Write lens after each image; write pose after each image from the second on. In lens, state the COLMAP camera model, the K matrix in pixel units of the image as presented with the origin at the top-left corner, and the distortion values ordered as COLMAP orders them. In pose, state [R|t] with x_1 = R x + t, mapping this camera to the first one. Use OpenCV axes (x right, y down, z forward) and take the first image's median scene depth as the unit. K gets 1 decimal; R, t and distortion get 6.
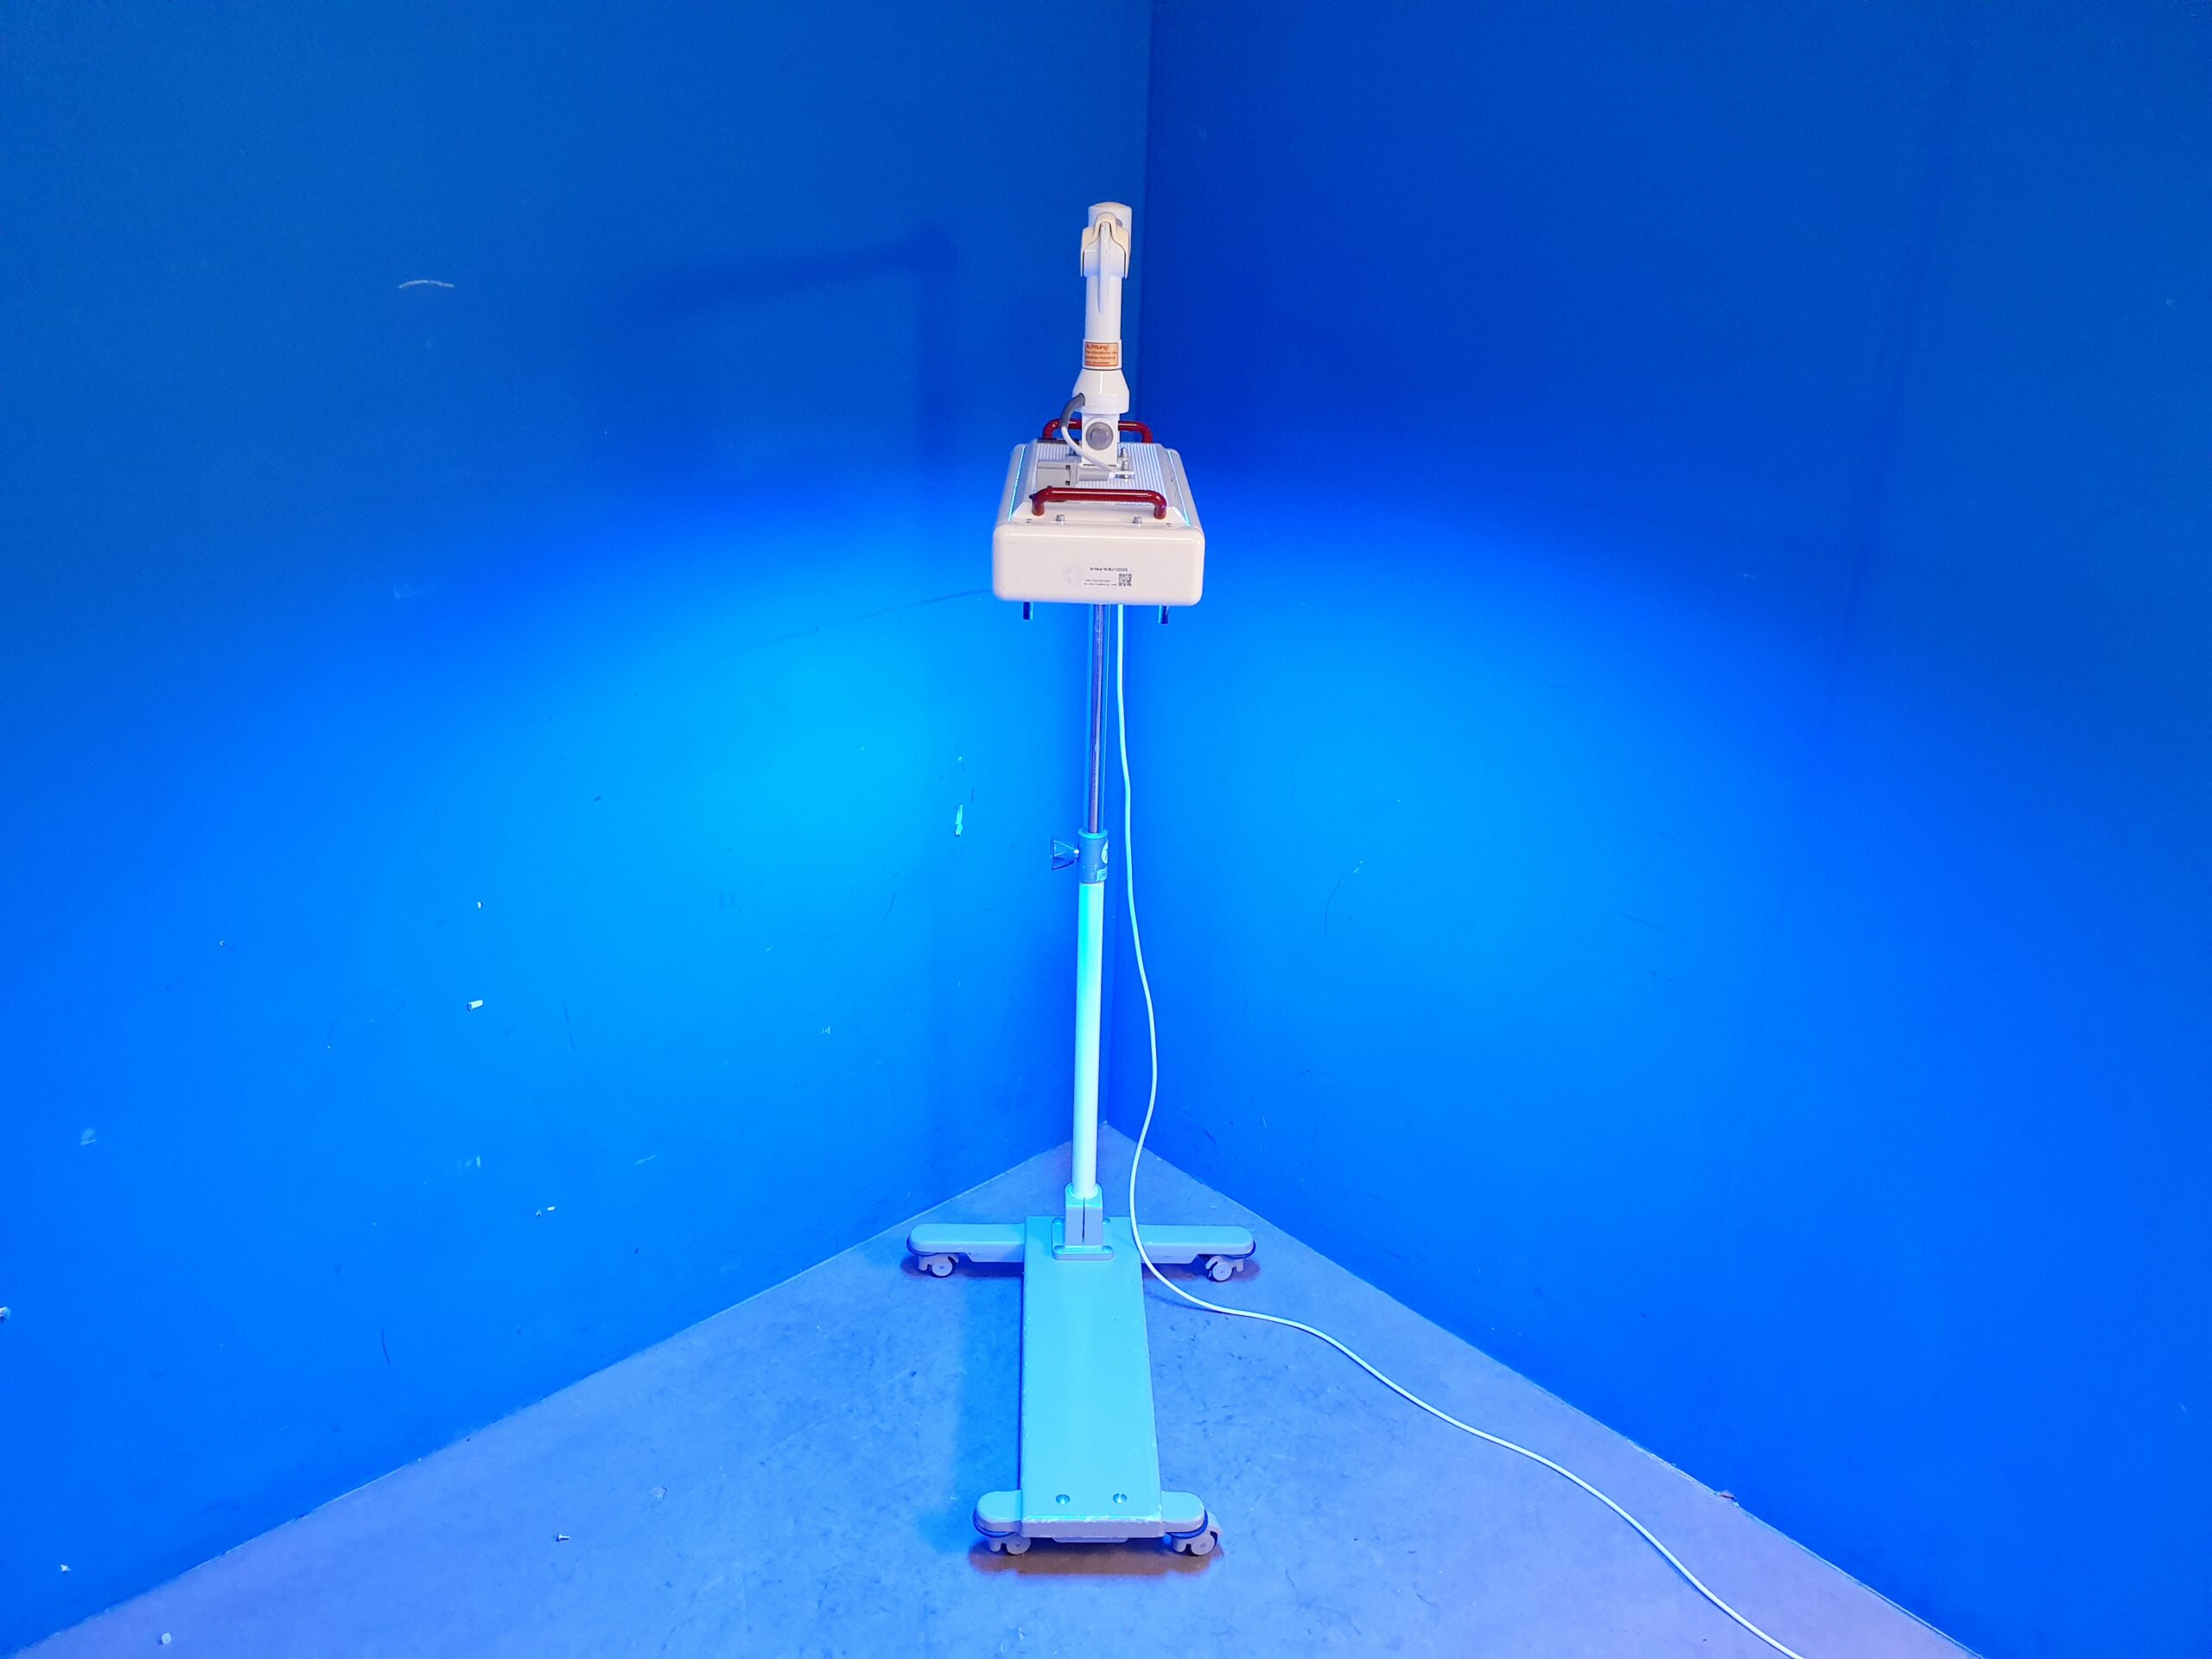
lens RADIAL K [[1670.1, 0, 1097.2], [0, 1670.1, 831.2], [0, 0, 1]] dist [-0.011411, 0.049470]
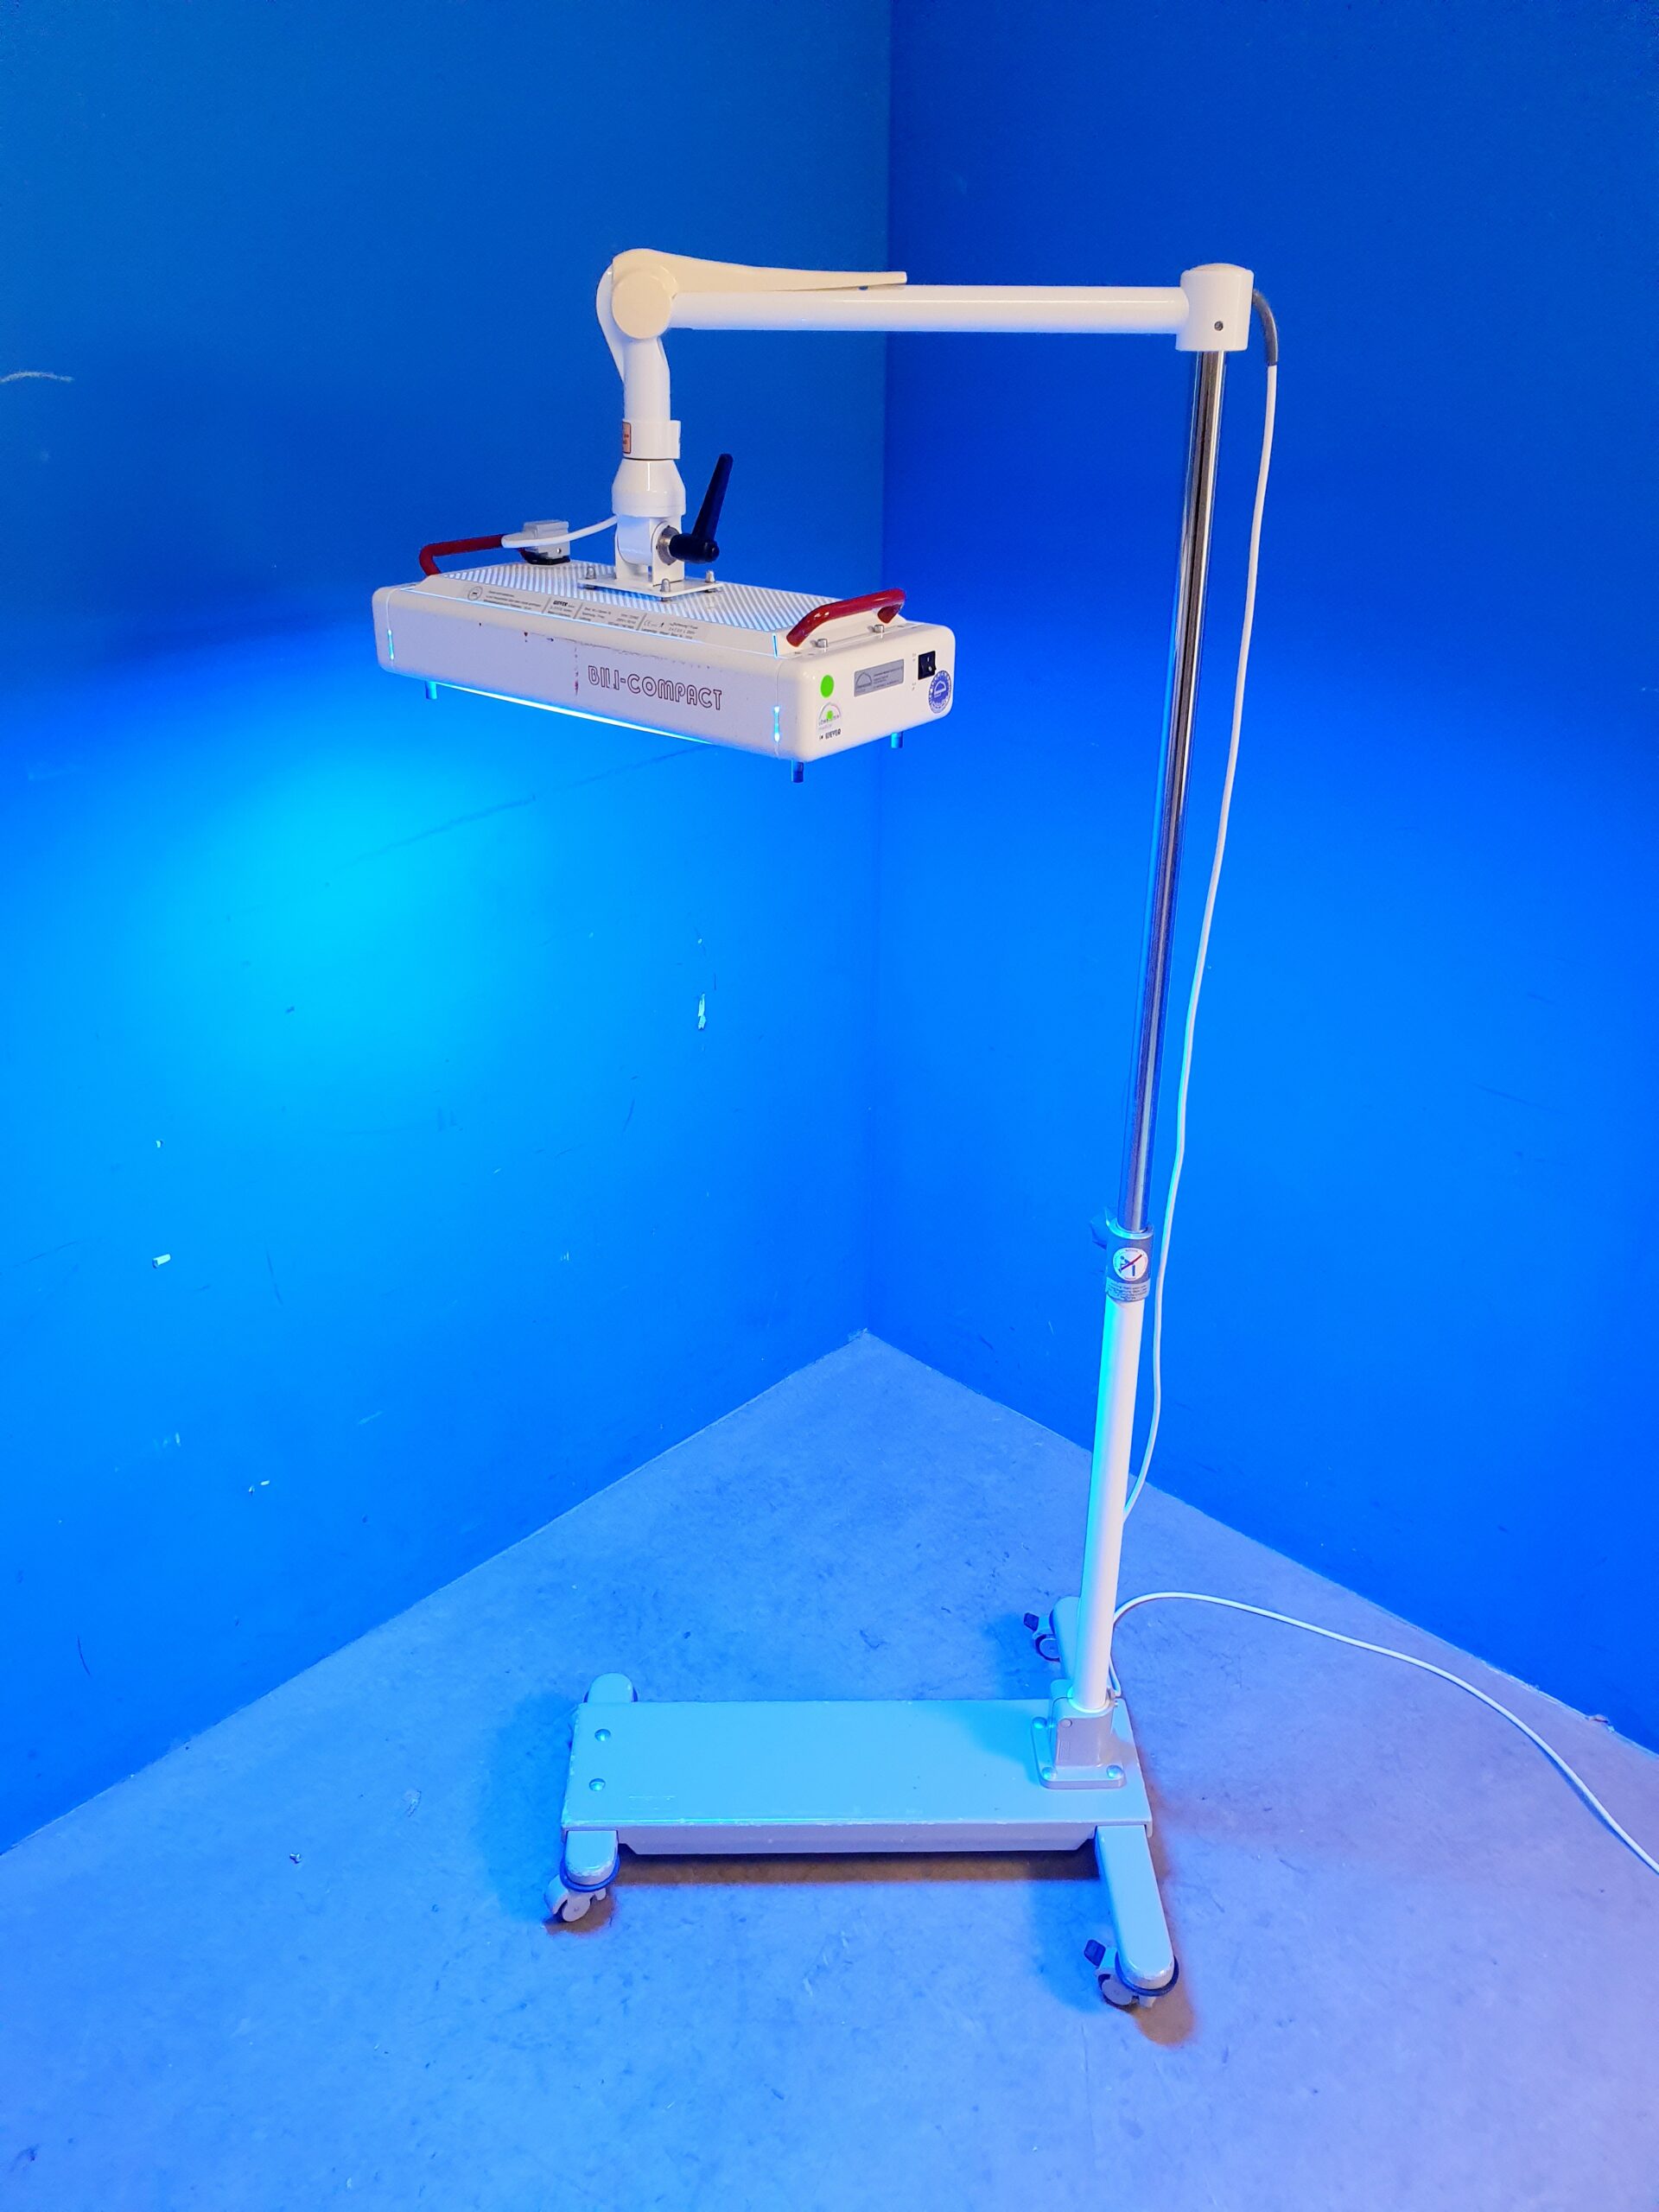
lens RADIAL K [[1670.1, 0, 839.2], [0, 1670.1, 1102.7], [0, 0, 1]] dist [-0.011411, 0.049470]
pose [[0.997836, -0.048580, 0.044309, -0.060094], [0.045488, 0.996628, 0.068293, -0.017320], [-0.047477, -0.066130, 0.996681, 0.137383]]
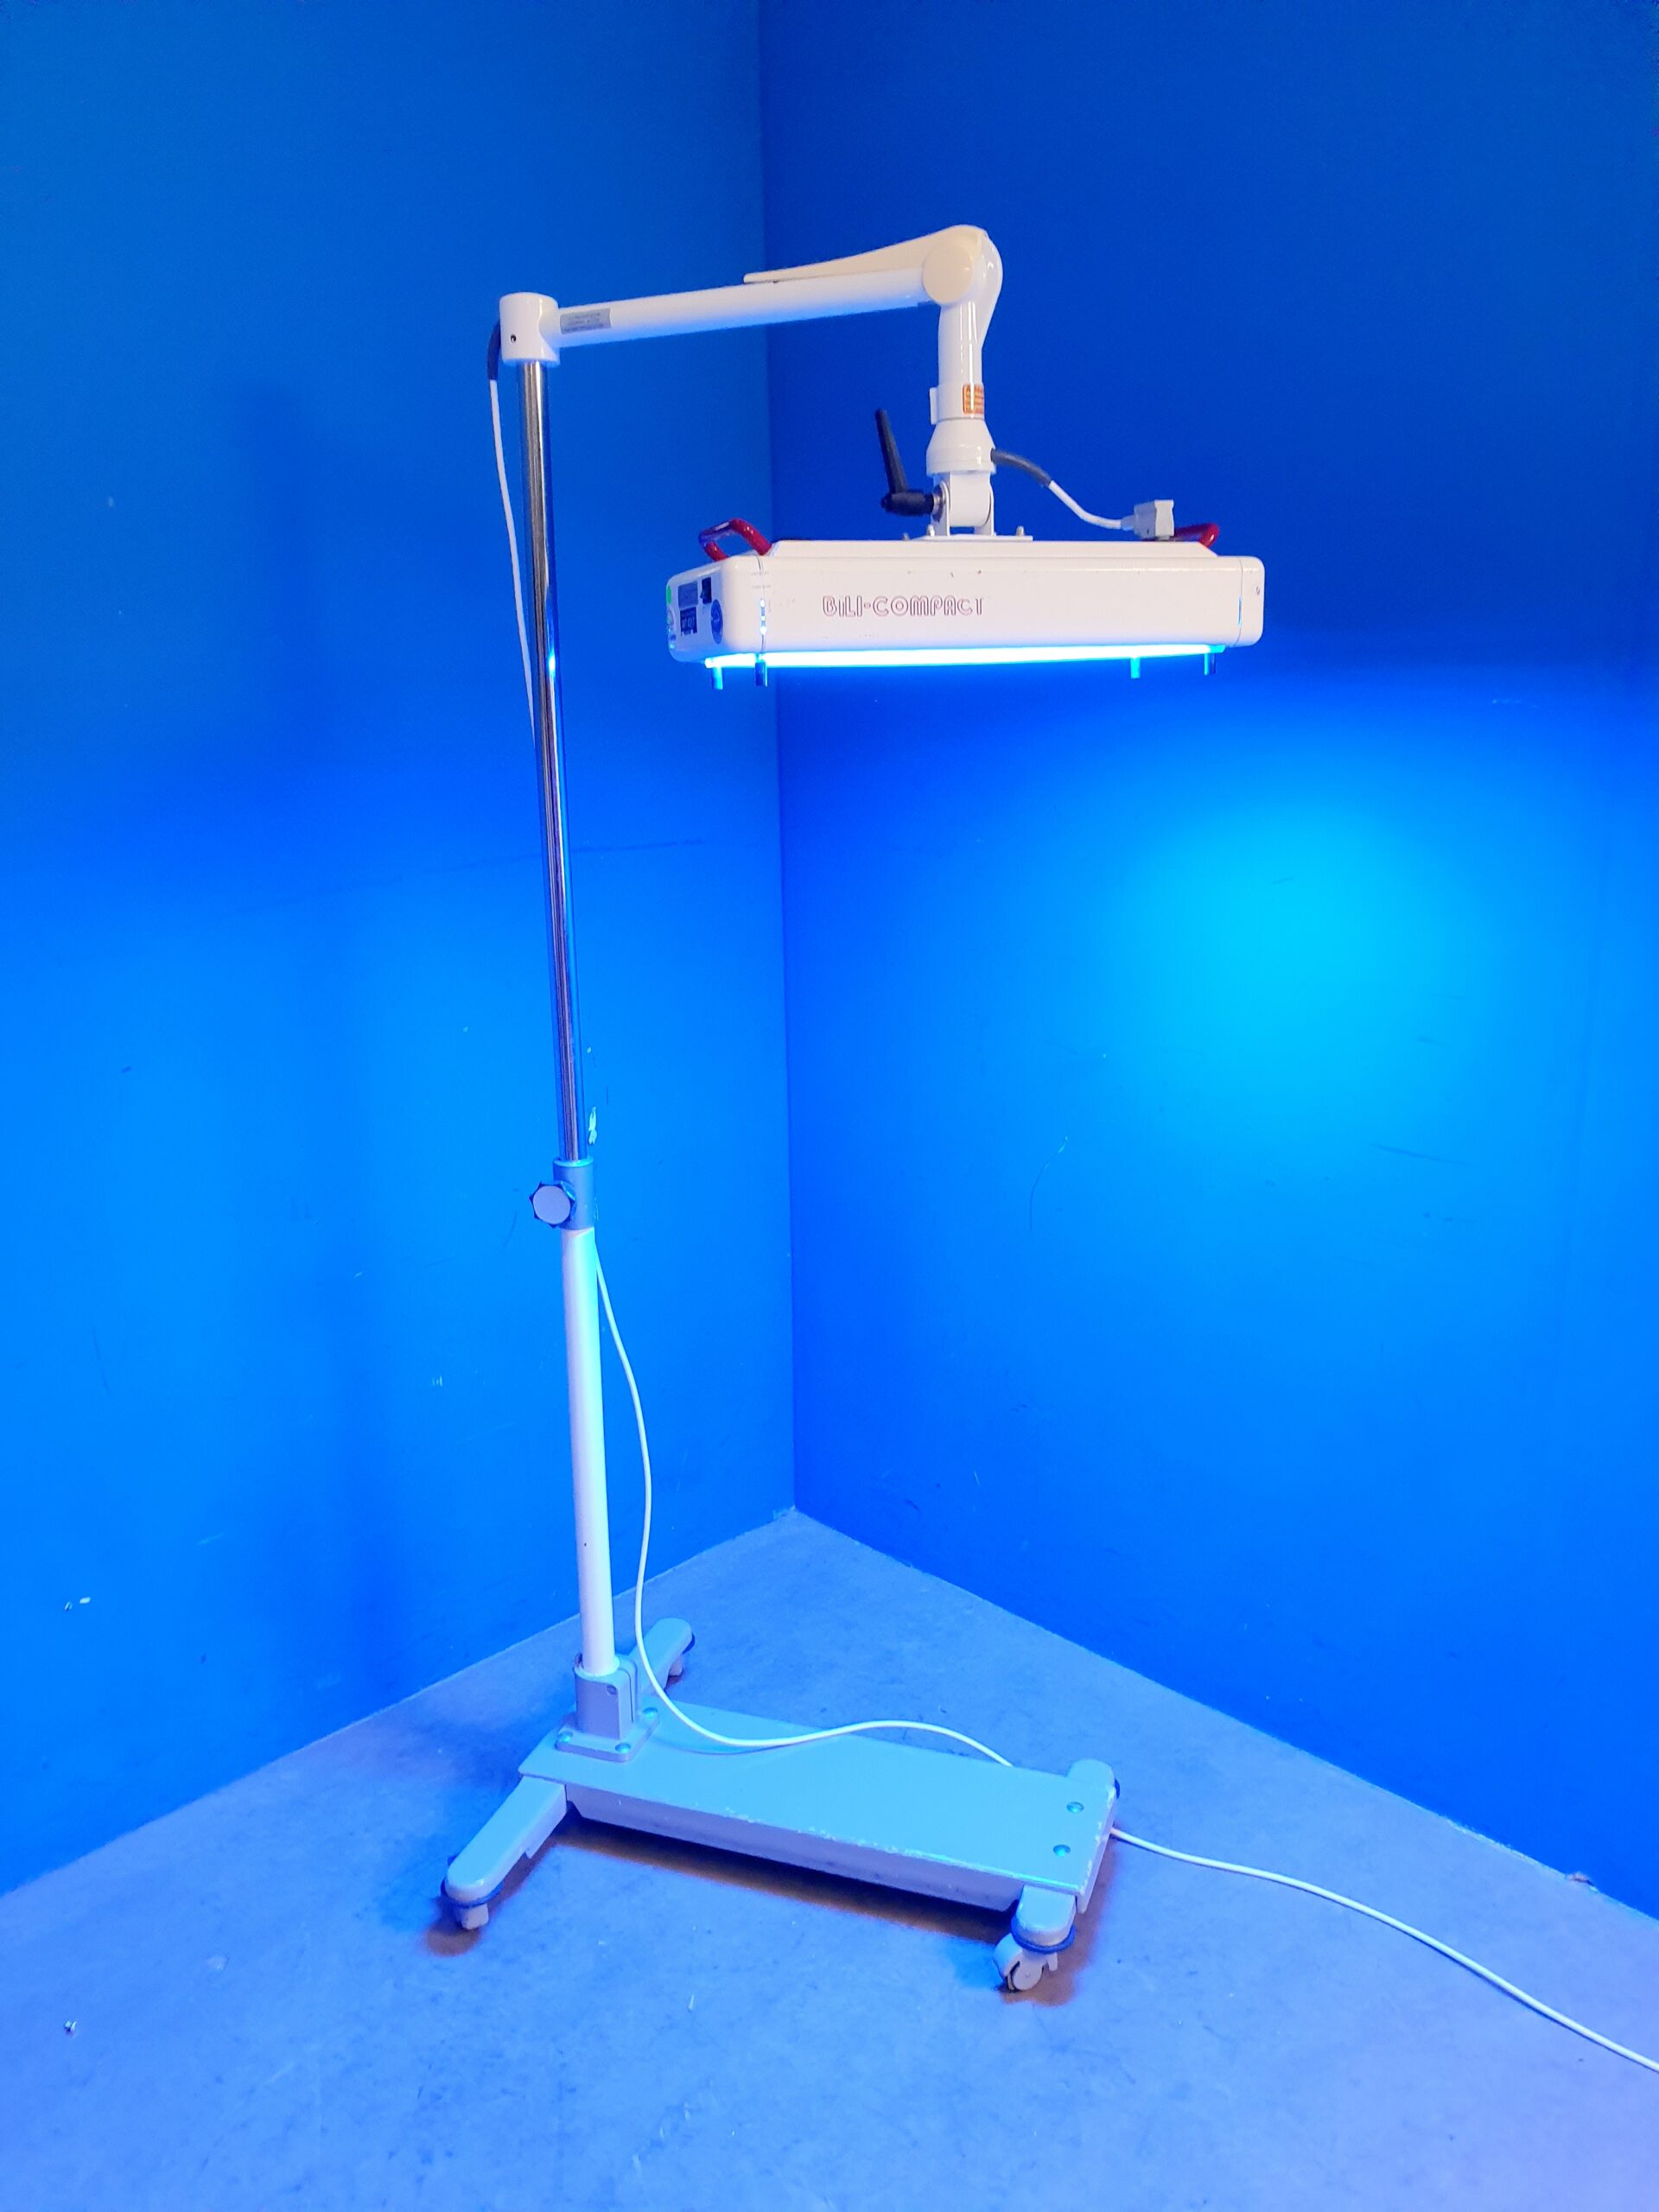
lens RADIAL K [[1670.1, 0, 844.3], [0, 1670.1, 1154.2], [0, 0, 1]] dist [-0.011411, 0.049470]
pose [[0.998223, -0.053991, 0.025216, 0.026719], [0.056541, 0.991786, -0.114731, 0.129180], [-0.018814, 0.115953, 0.993076, 0.179249]]
